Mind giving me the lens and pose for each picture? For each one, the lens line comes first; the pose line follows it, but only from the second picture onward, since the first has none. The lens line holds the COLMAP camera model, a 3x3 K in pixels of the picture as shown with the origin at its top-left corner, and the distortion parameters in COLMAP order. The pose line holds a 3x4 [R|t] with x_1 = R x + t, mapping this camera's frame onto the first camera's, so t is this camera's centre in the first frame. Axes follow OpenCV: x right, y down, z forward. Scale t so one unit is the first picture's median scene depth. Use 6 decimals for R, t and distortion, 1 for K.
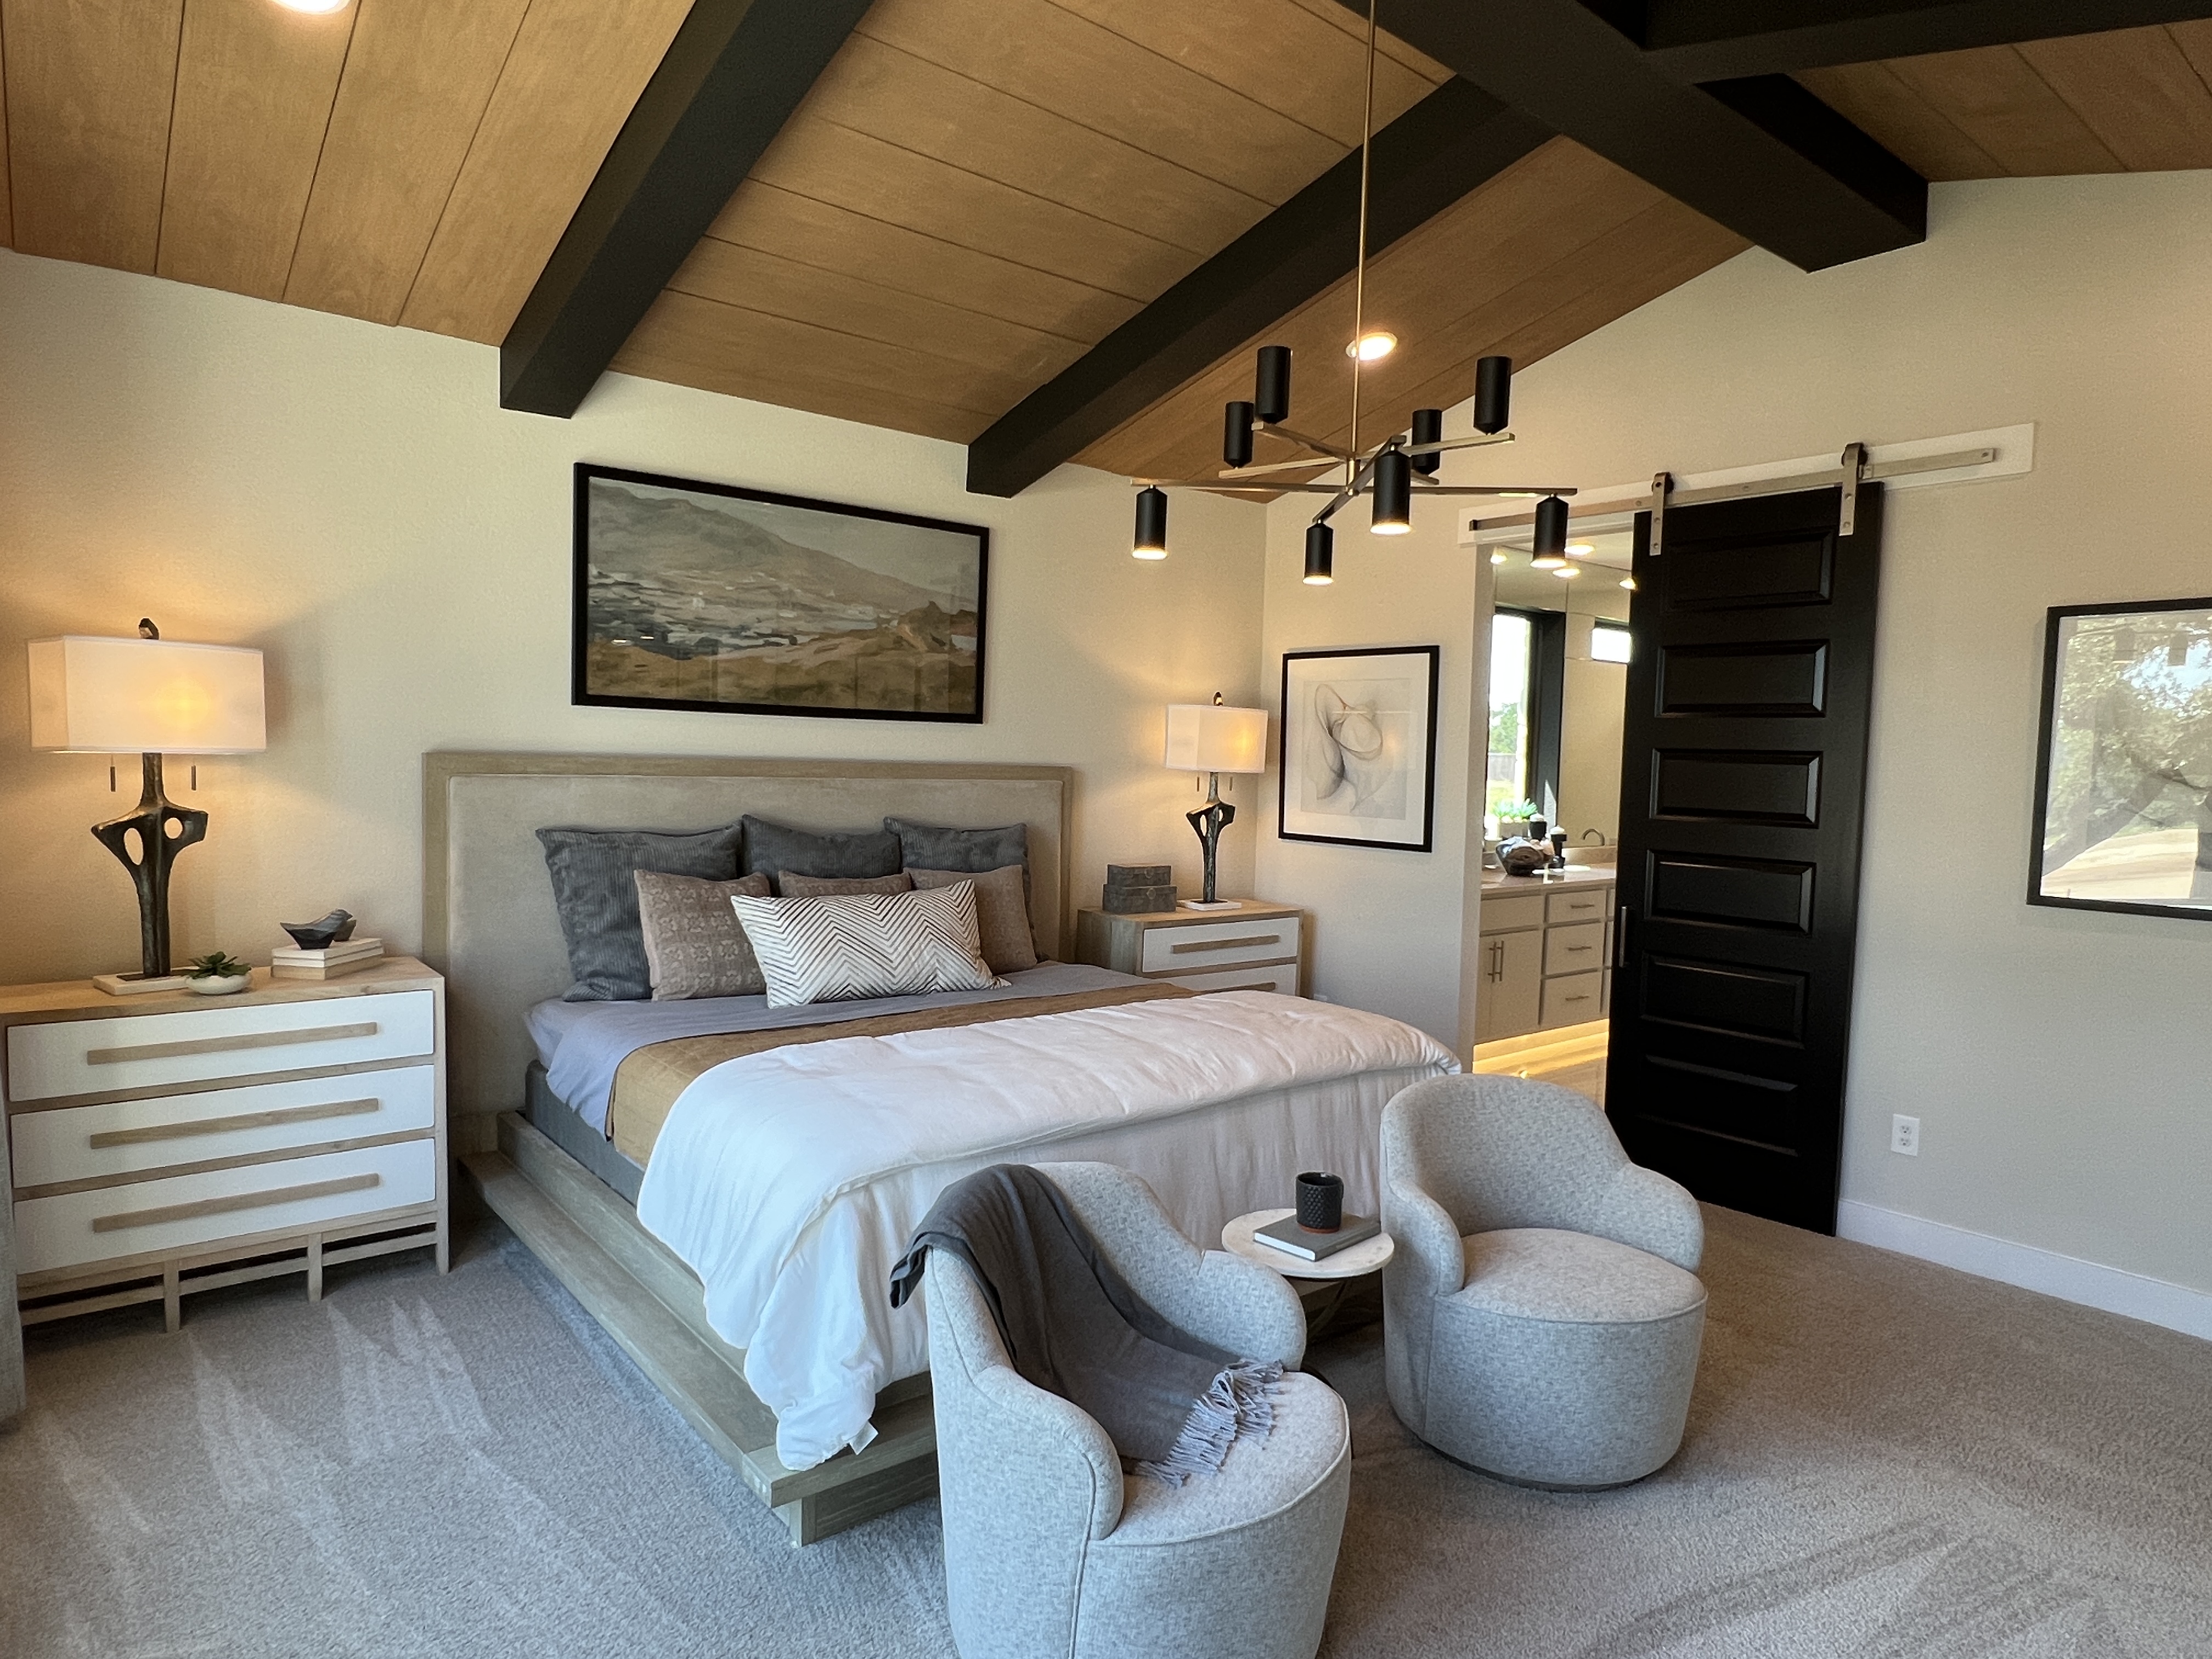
lens RADIAL K [[1300.4, 0, 1106.0], [0, 1300.4, 829.5], [0, 0, 1]] dist [0.000830, 0.000255]
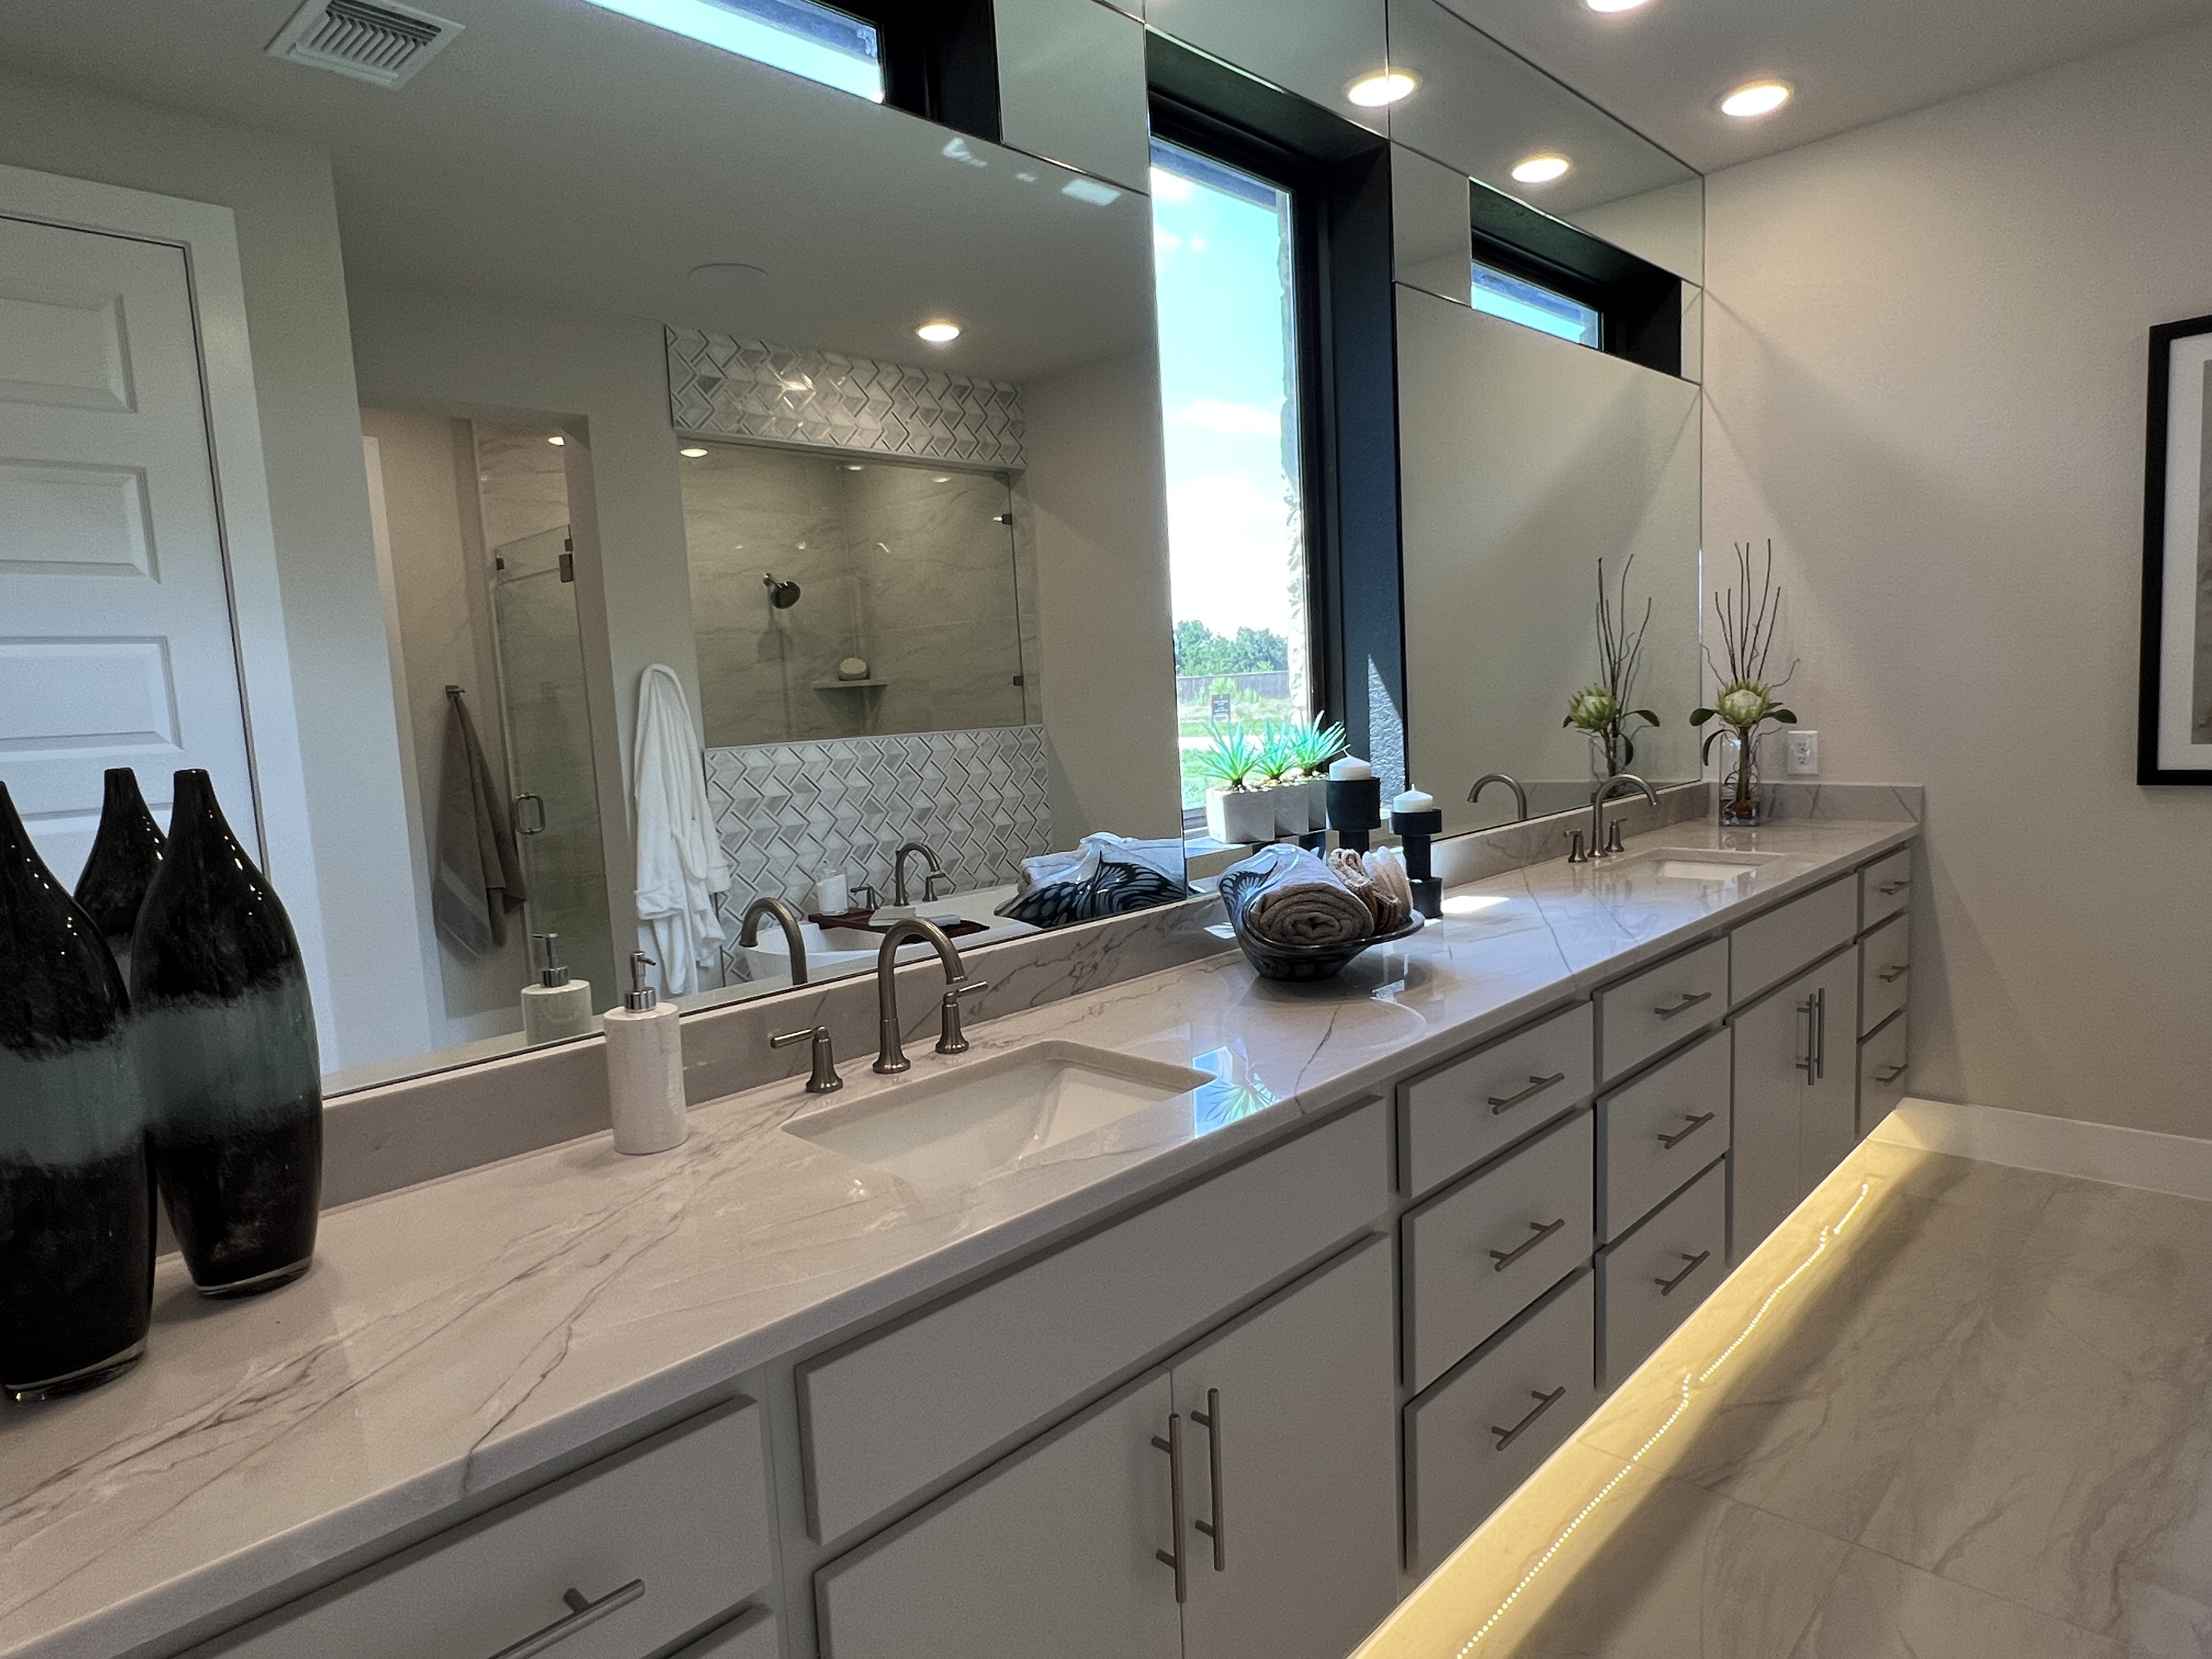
lens RADIAL K [[1300.4, 0, 1106.0], [0, 1300.4, 829.5], [0, 0, 1]] dist [0.000830, 0.000255]
pose [[0.989934, -0.086557, 0.111980, 0.234562], [0.080222, 0.994976, 0.059896, -0.018392], [-0.116602, -0.050310, 0.991904, 0.686618]]
